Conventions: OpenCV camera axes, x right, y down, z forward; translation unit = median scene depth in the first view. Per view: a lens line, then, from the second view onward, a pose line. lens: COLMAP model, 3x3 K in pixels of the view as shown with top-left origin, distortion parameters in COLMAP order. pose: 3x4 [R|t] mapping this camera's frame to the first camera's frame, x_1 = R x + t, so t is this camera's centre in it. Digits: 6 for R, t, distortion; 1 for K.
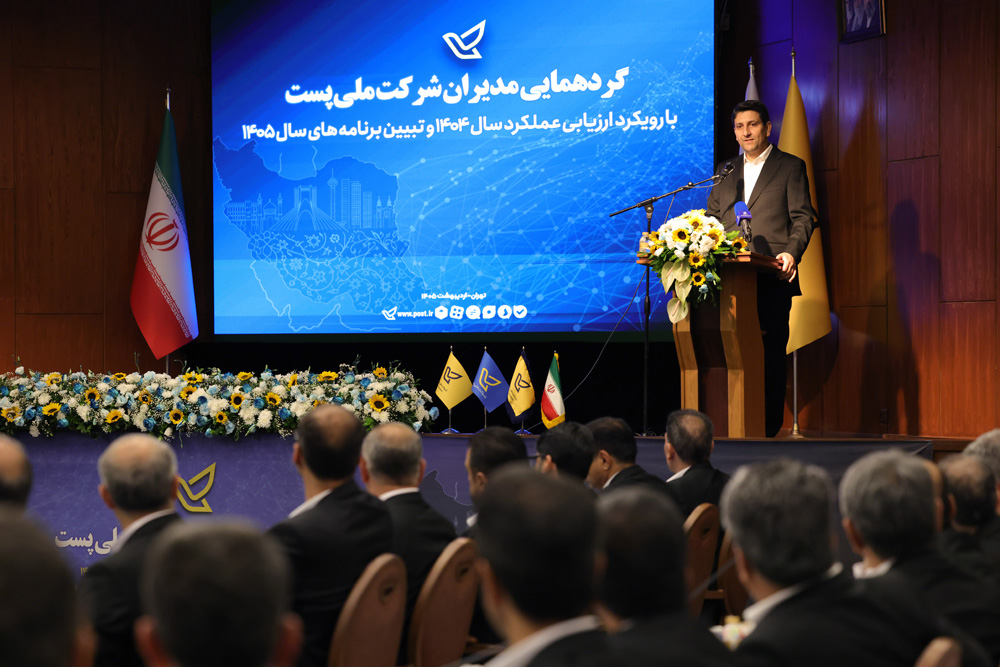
lens RADIAL K [[2772.9, 0, 498.8], [0, 2772.9, 332.0], [0, 0, 1]] dist [0.122654, 1.135086]
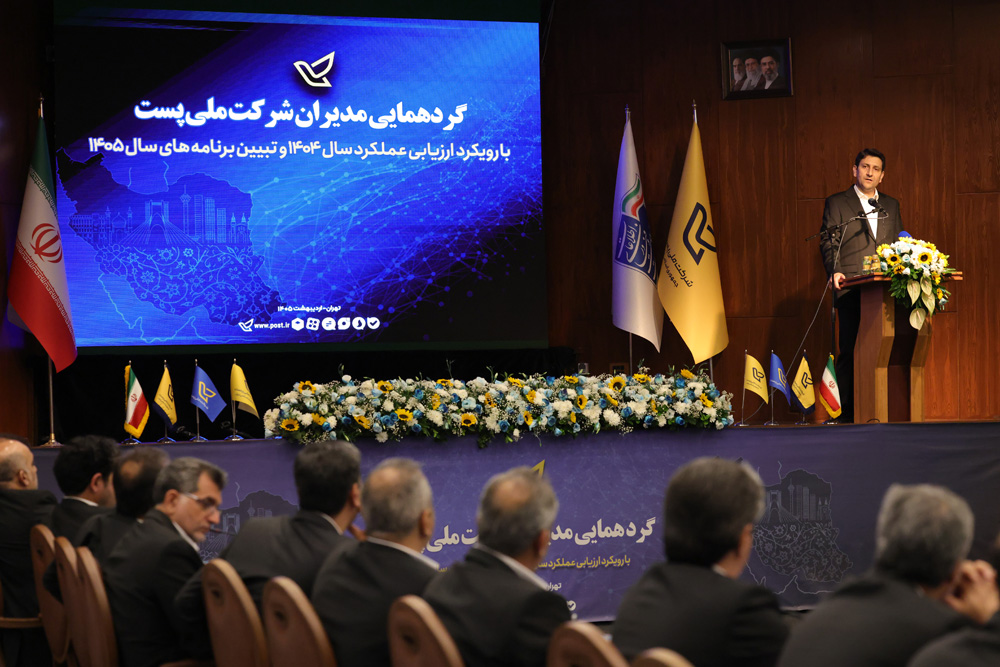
lens RADIAL K [[2758.1, 0, 503.1], [0, 2758.1, 335.1], [0, 0, 1]] dist [0.005914, 0.278655]
pose [[0.714009, -0.005109, 0.700118, -0.707192], [0.009683, 0.999950, -0.002578, 0.000617], [-0.700070, 0.008621, 0.714022, 0.194446]]
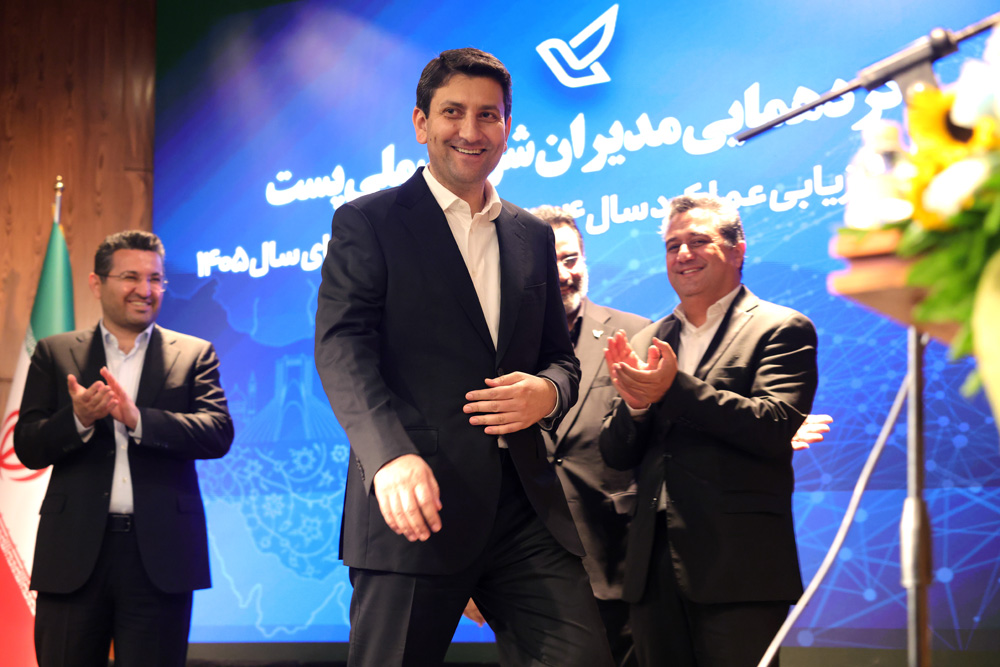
lens RADIAL K [[1880.3, 0, 499.5], [0, 1880.3, 336.0], [0, 0, 1]] dist [0.261091, -0.076171]
pose [[0.979475, -0.018419, -0.200724, 0.041493], [-0.013386, 0.987675, -0.155947, -0.001097], [0.201122, 0.155433, 0.967156, 0.679963]]
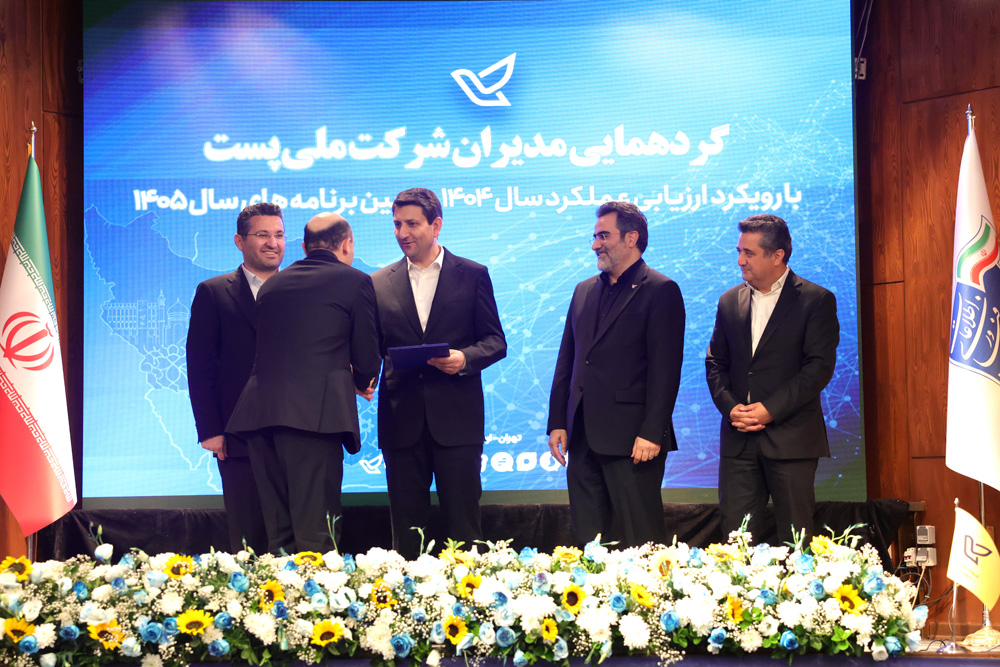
lens RADIAL K [[2284.9, 0, 526.1], [0, 2284.9, 317.2], [0, 0, 1]] dist [0.242324, 0.105608]
pose [[0.926279, 0.026498, 0.375906, -0.223087], [0.006538, 0.996245, -0.086337, 0.006469], [-0.376783, 0.082430, 0.922627, 0.460838]]
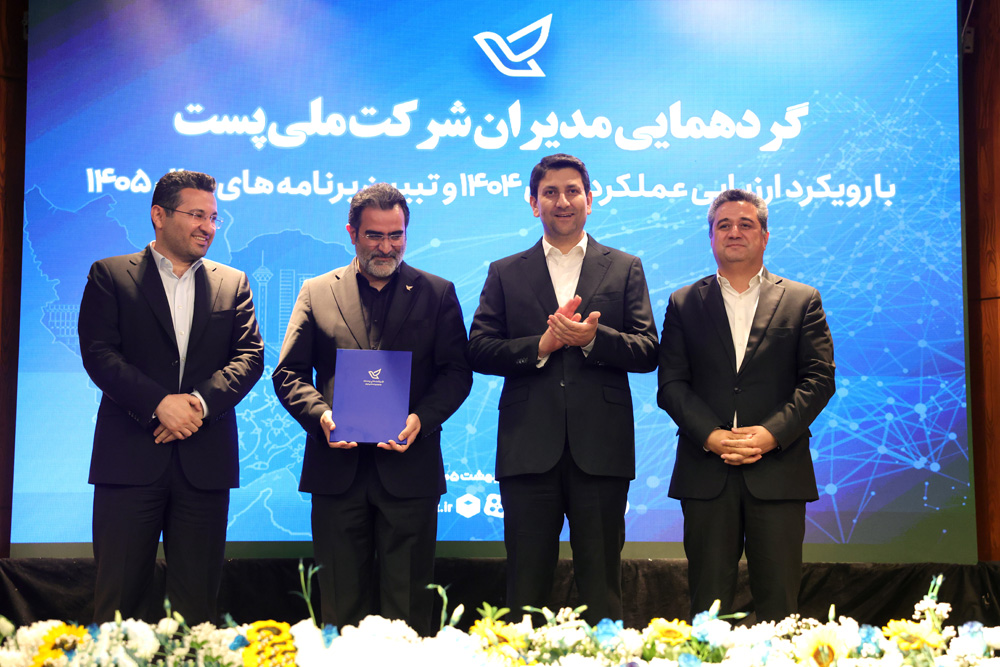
lens RADIAL K [[2013.3, 0, 523.4], [0, 2013.3, 304.8], [0, 0, 1]] dist [0.242839, 0.112345]
pose [[0.922617, 0.060014, 0.381019, -0.172566], [-0.009587, 0.991085, -0.132889, 0.007207], [-0.385597, 0.118953, 0.914967, 0.614116]]
